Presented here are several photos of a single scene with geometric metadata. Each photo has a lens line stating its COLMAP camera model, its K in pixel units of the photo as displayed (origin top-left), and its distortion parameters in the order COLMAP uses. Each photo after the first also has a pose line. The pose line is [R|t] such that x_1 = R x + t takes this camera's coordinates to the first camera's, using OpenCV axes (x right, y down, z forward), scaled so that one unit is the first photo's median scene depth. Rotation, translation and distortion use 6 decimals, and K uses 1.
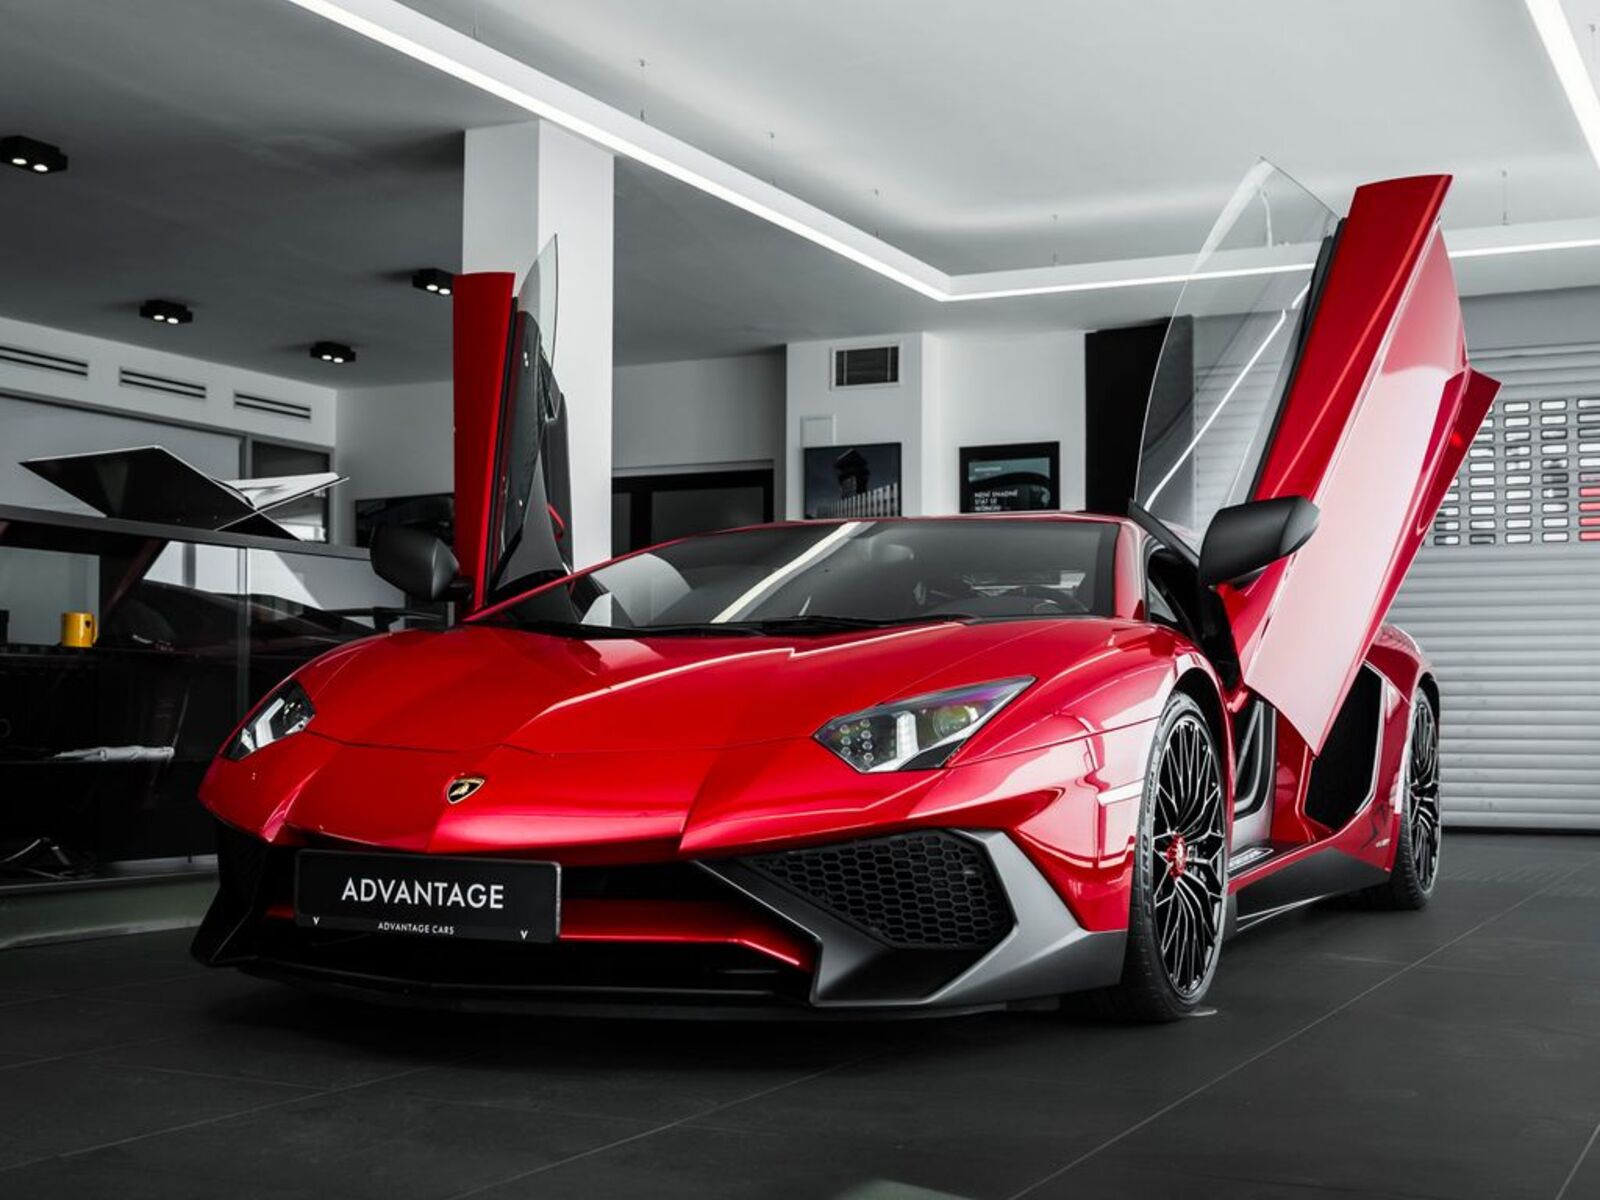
lens RADIAL K [[2121.3, 0, 782.0], [0, 2121.3, 626.9], [0, 0, 1]] dist [-0.096633, 0.000000]
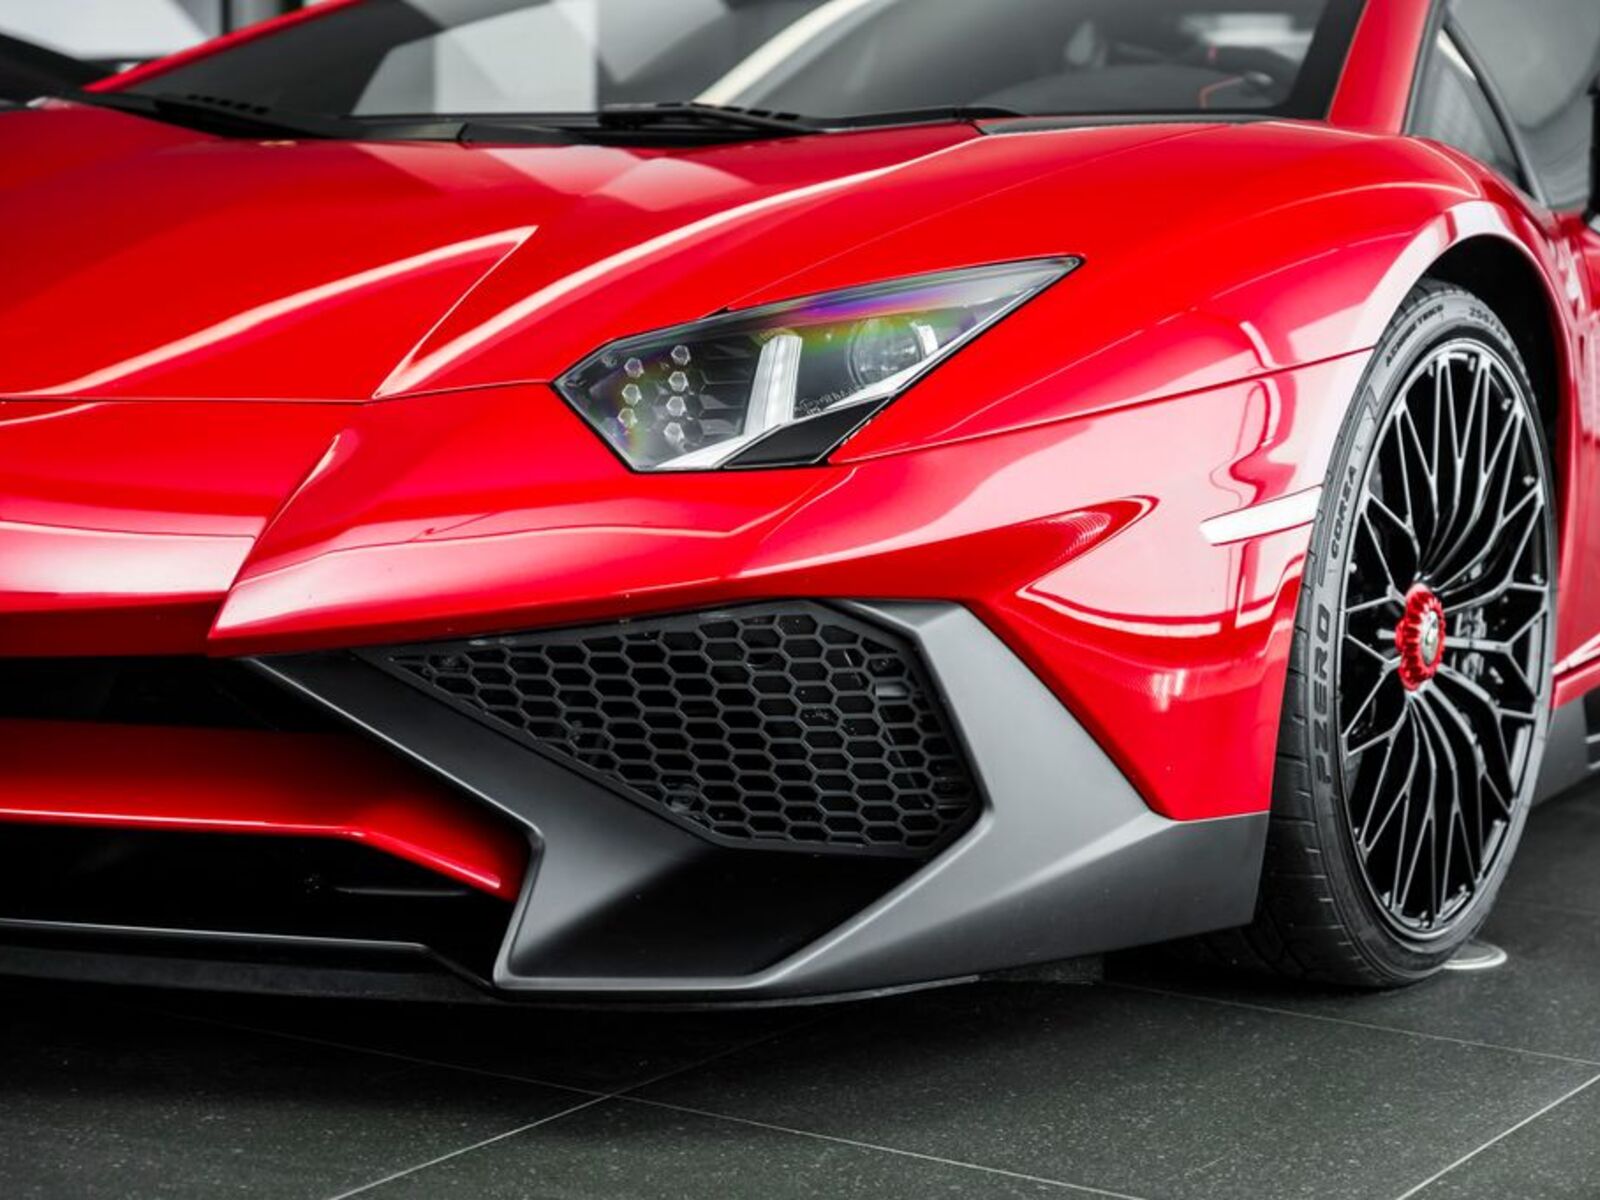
lens RADIAL K [[3276.3, 0, 788.3], [0, 3276.3, 605.2], [0, 0, 1]] dist [0.098135, 0.000000]
pose [[0.995224, 0.031709, -0.092320, 0.121023], [-0.017064, 0.987721, 0.155295, -0.010307], [0.096111, -0.152978, 0.983545, 0.285463]]
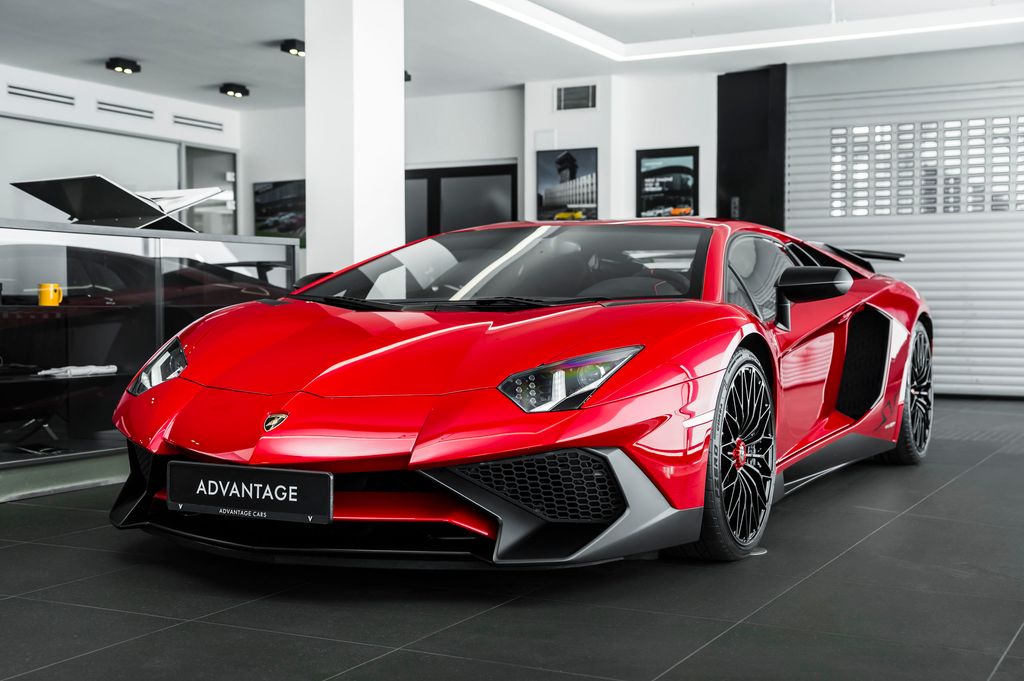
lens RADIAL K [[1334.0, 0, 511.4], [0, 1334.0, 337.0], [0, 0, 1]] dist [0.013646, 0.000000]
pose [[0.999747, -0.003698, -0.022190, 0.043250], [0.005220, 0.997608, 0.068931, -0.048999], [0.021882, -0.069029, 0.997375, 0.022585]]
